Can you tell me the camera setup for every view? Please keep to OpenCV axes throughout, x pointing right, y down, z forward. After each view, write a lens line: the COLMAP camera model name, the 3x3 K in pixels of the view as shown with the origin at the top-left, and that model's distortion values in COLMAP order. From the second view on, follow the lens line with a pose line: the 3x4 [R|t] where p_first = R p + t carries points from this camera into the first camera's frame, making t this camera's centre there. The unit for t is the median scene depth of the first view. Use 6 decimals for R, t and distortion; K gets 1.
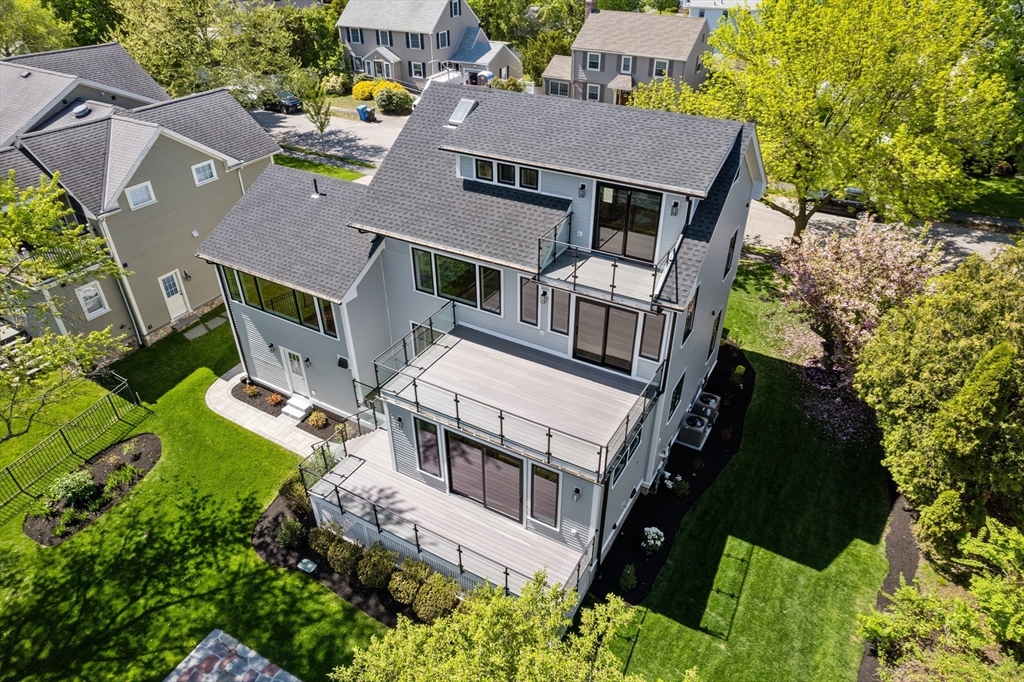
lens RADIAL K [[649.1, 0, 512.0], [0, 649.1, 341.0], [0, 0, 1]] dist [-0.018196, 0.001191]
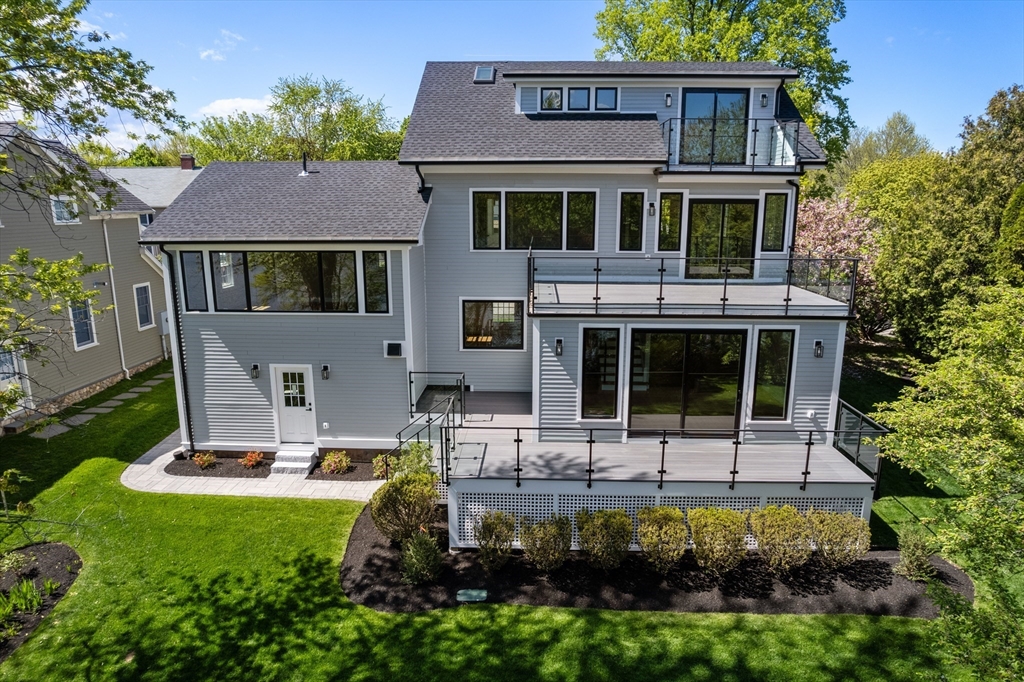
lens RADIAL K [[649.1, 0, 512.0], [0, 649.1, 341.0], [0, 0, 1]] dist [-0.018196, 0.001191]
pose [[0.886616, -0.091595, 0.453345, -0.470093], [0.252048, 0.917542, -0.307554, 0.282337], [-0.387793, 0.386947, 0.836594, 0.321381]]
